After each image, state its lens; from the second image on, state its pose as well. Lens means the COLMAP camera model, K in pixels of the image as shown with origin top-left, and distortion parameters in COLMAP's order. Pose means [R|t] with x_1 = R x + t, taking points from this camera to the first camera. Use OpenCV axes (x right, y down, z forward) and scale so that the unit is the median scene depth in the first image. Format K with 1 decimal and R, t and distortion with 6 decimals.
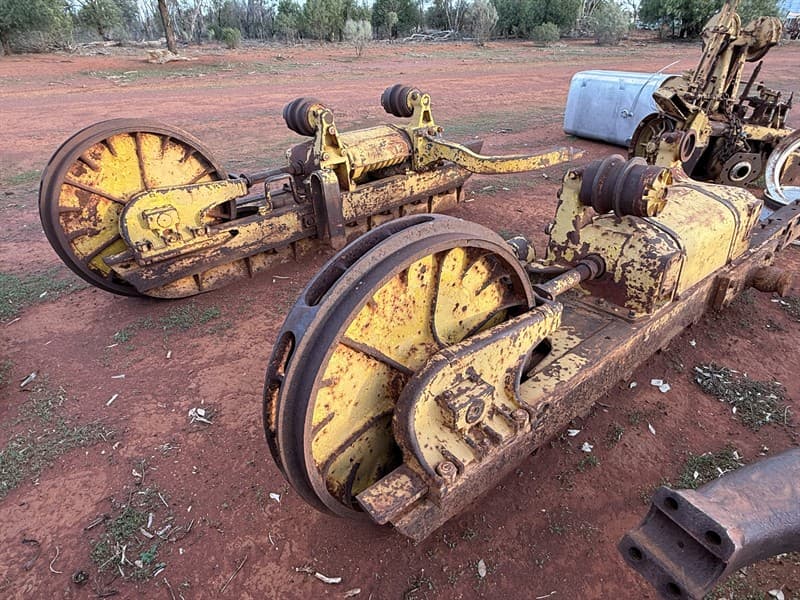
lens RADIAL K [[464.9, 0, 400.0], [0, 464.9, 300.0], [0, 0, 1]] dist [0.002969, 0.001279]
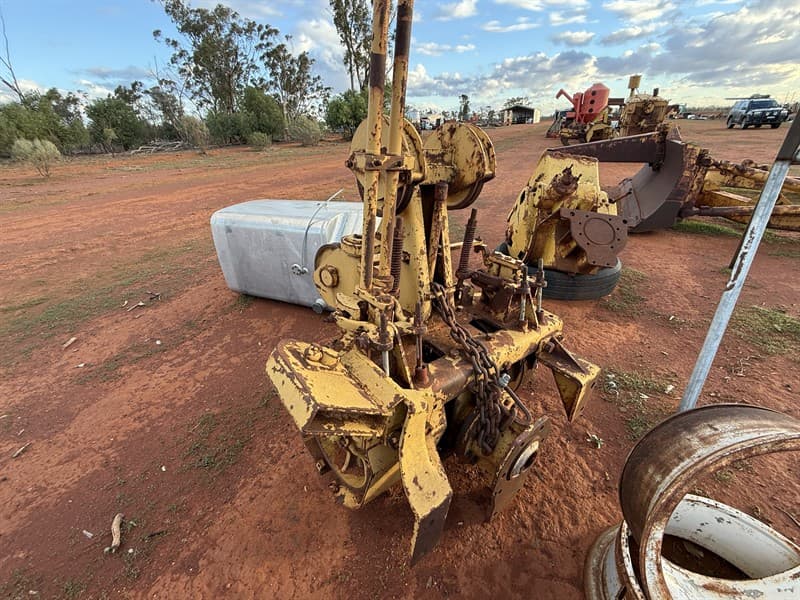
lens RADIAL K [[330.2, 0, 396.8], [0, 330.2, 299.0], [0, 0, 1]] dist [-0.000085, -0.000117]
pose [[0.832950, -0.286136, 0.473625, 0.495302], [0.315973, 0.948609, 0.017401, -0.435752], [-0.454264, 0.135158, 0.880555, 0.714281]]
